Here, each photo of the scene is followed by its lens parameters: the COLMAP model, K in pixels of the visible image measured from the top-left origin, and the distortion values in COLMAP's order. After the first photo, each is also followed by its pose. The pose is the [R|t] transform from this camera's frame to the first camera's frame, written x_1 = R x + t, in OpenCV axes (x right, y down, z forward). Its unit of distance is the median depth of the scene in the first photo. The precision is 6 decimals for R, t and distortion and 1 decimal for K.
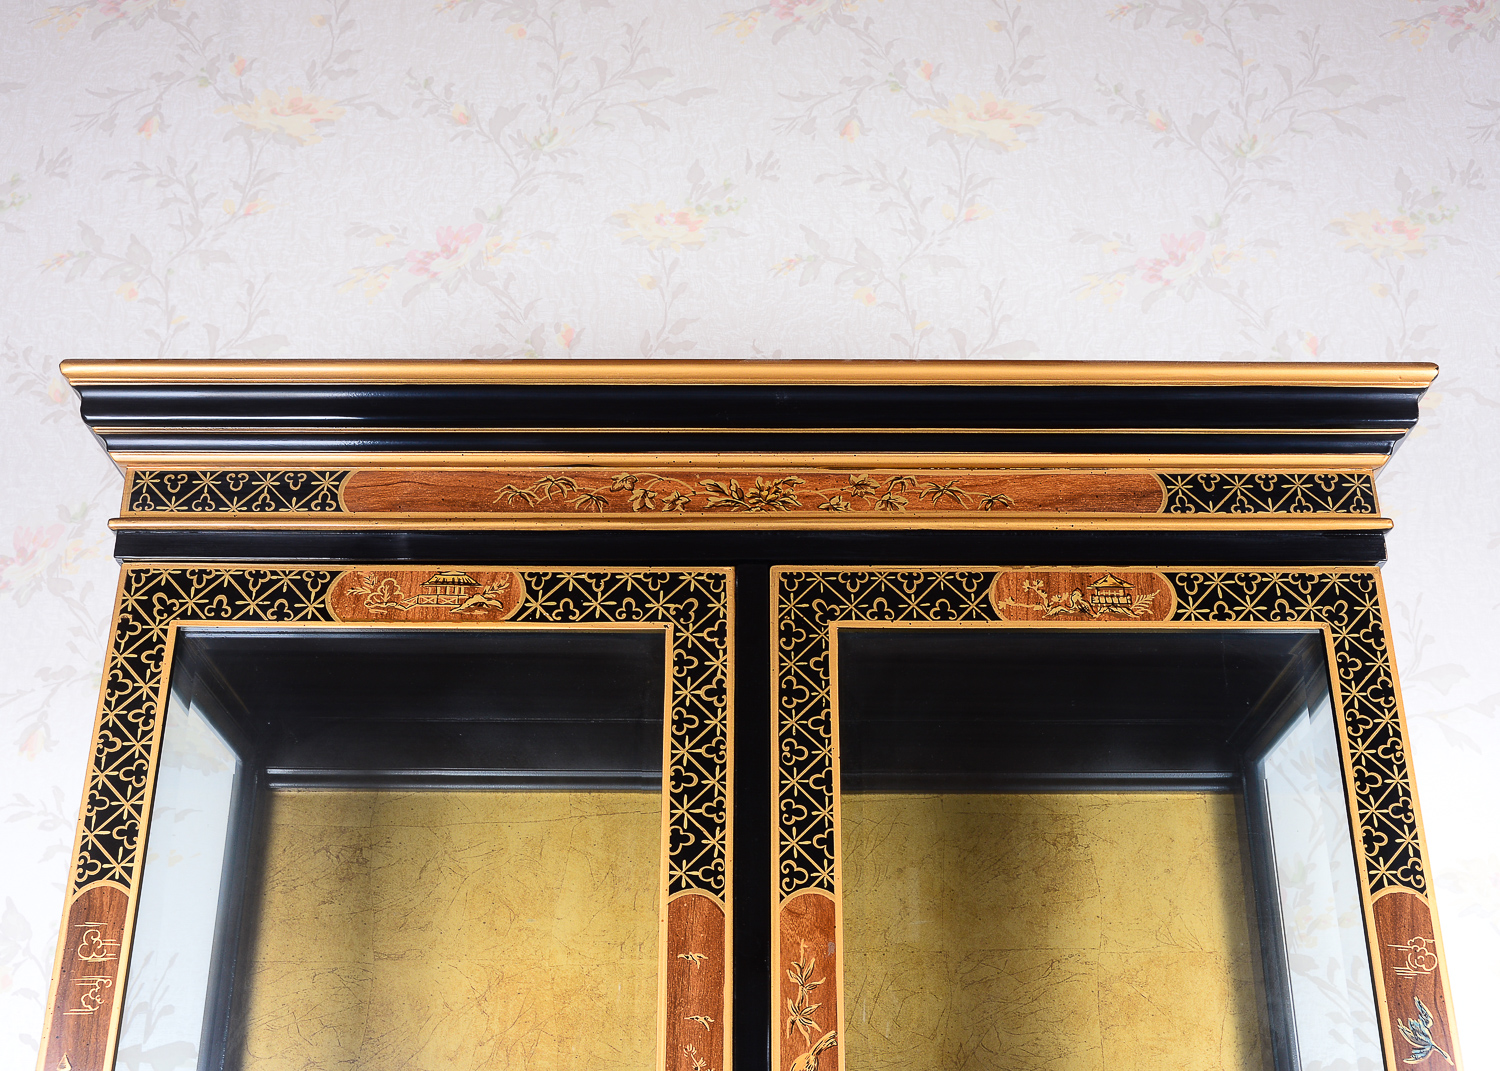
lens RADIAL K [[1743.7, 0, 752.1], [0, 1743.7, 526.6], [0, 0, 1]] dist [-0.047495, 0.000000]
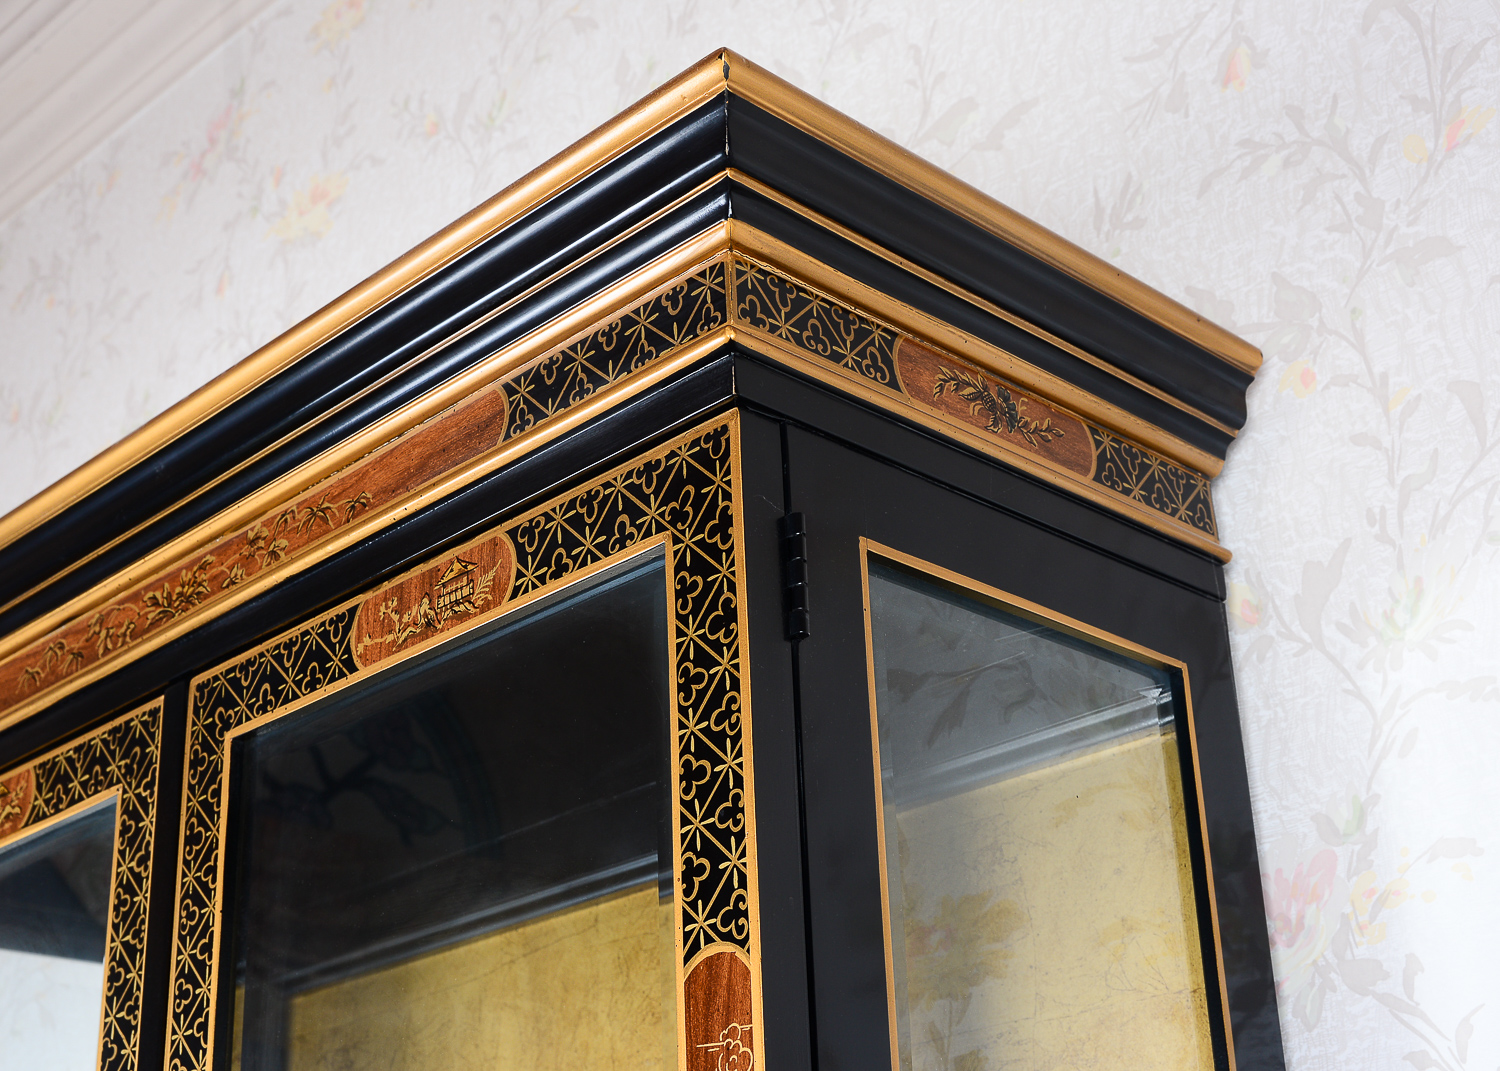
lens RADIAL K [[2231.9, 0, 751.4], [0, 2231.9, 532.5], [0, 0, 1]] dist [-0.019783, 0.000000]
pose [[0.694829, -0.313320, -0.647336, 0.869297], [0.340625, 0.936121, -0.087481, 0.136096], [0.633394, -0.159714, 0.757168, 0.410435]]
